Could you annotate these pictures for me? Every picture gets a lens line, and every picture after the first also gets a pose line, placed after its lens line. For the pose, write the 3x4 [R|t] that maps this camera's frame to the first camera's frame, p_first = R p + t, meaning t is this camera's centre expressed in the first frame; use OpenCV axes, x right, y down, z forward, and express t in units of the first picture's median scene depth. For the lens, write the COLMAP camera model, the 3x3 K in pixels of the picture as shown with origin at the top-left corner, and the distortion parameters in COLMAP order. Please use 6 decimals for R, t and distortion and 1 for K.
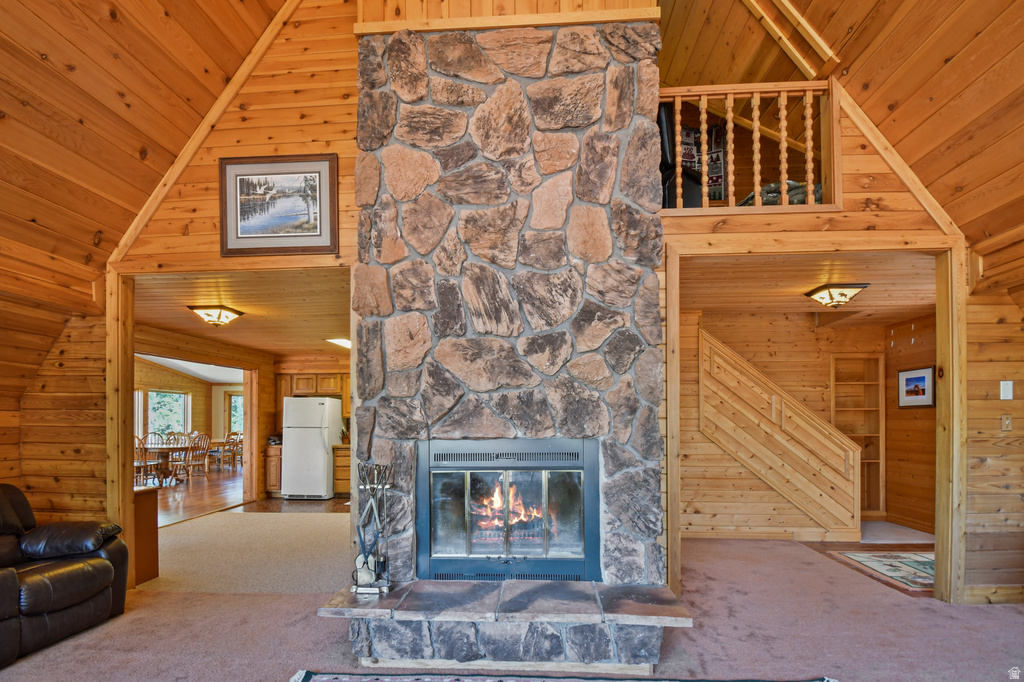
lens RADIAL K [[486.3, 0, 513.0], [0, 486.3, 419.5], [0, 0, 1]] dist [-0.000057, -0.000359]
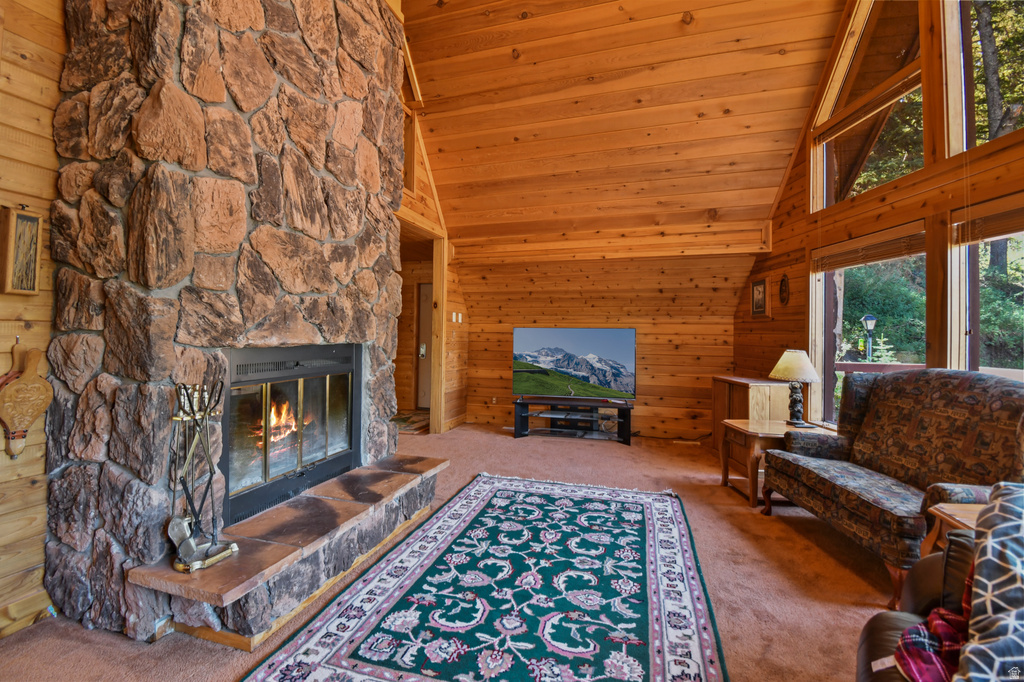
lens RADIAL K [[464.7, 0, 512.0], [0, 464.7, 341.0], [0, 0, 1]] dist [0.001245, -0.017688]
pose [[0.207659, -0.004847, 0.978189, -0.835602], [-0.011926, 0.999901, 0.007486, 0.020714], [-0.978129, -0.013220, 0.207580, 0.422918]]
